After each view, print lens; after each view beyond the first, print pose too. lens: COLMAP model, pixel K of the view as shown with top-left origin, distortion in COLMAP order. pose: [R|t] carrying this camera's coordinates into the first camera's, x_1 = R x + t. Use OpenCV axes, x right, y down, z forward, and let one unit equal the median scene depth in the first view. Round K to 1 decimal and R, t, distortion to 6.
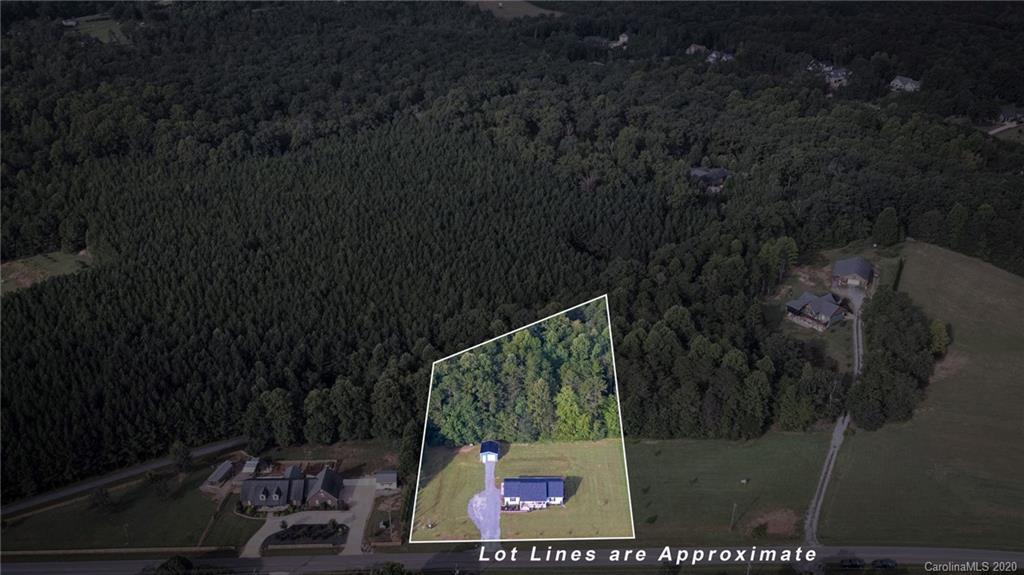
lens RADIAL K [[870.6, 0, 512.0], [0, 870.6, 287.5], [0, 0, 1]] dist [-0.005275, -0.001793]
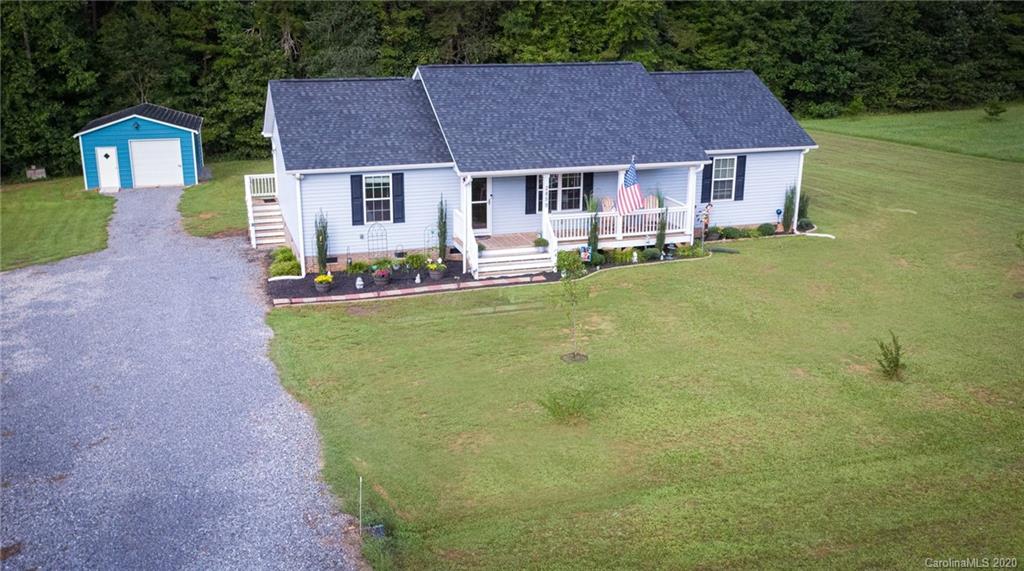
lens RADIAL K [[958.3, 0, 512.0], [0, 958.3, 285.5], [0, 0, 1]] dist [-0.001006, 0.003376]
pose [[0.948896, -0.075433, 0.306442, -0.019141], [0.126943, 0.980228, -0.151787, 0.272883], [-0.288933, 0.182931, 0.939709, 0.893353]]
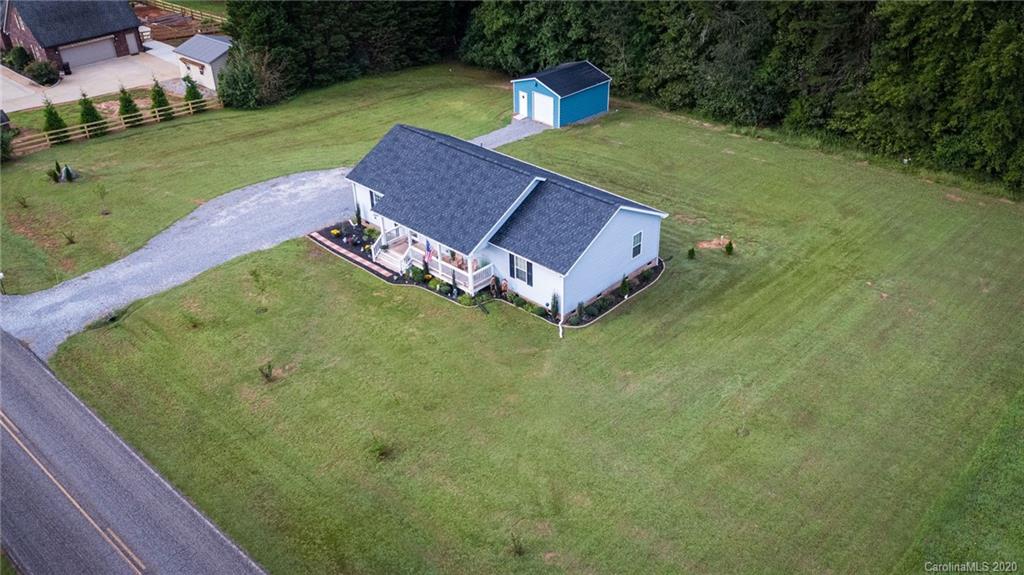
lens RADIAL K [[870.6, 0, 512.0], [0, 870.6, 287.5], [0, 0, 1]] dist [-0.005275, -0.001793]
pose [[0.740195, 0.356198, -0.570292, 0.148541], [-0.293954, 0.934234, 0.201983, 0.211646], [0.604733, 0.018133, 0.796222, 0.857154]]
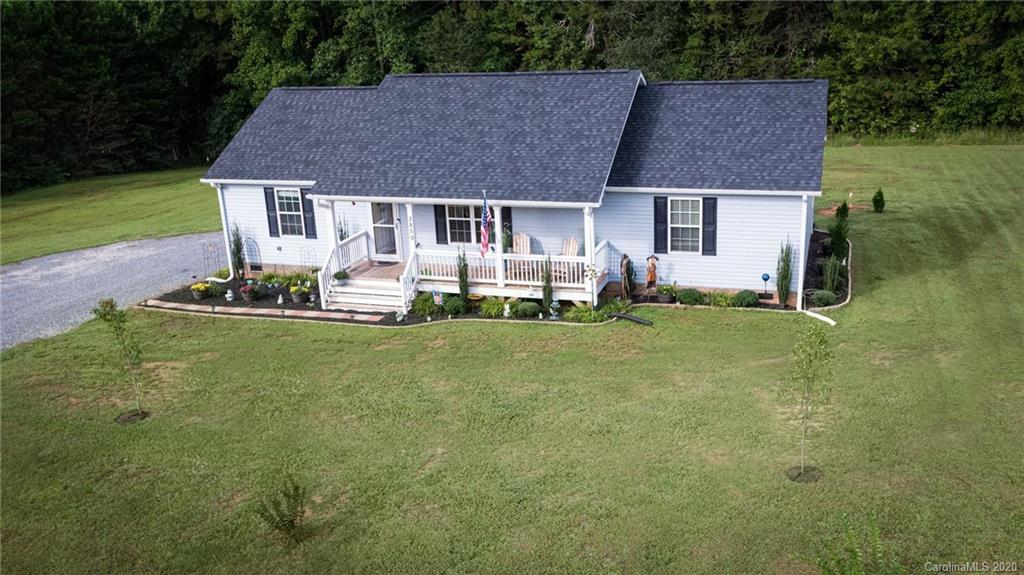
lens RADIAL K [[941.1, 0, 512.0], [0, 941.1, 287.5], [0, 0, 1]] dist [-0.004332, -0.001485]
pose [[0.951657, 0.060831, -0.301079, 0.058878], [-0.103337, 0.986463, -0.127324, 0.263664], [0.289258, 0.152281, 0.945061, 0.907283]]
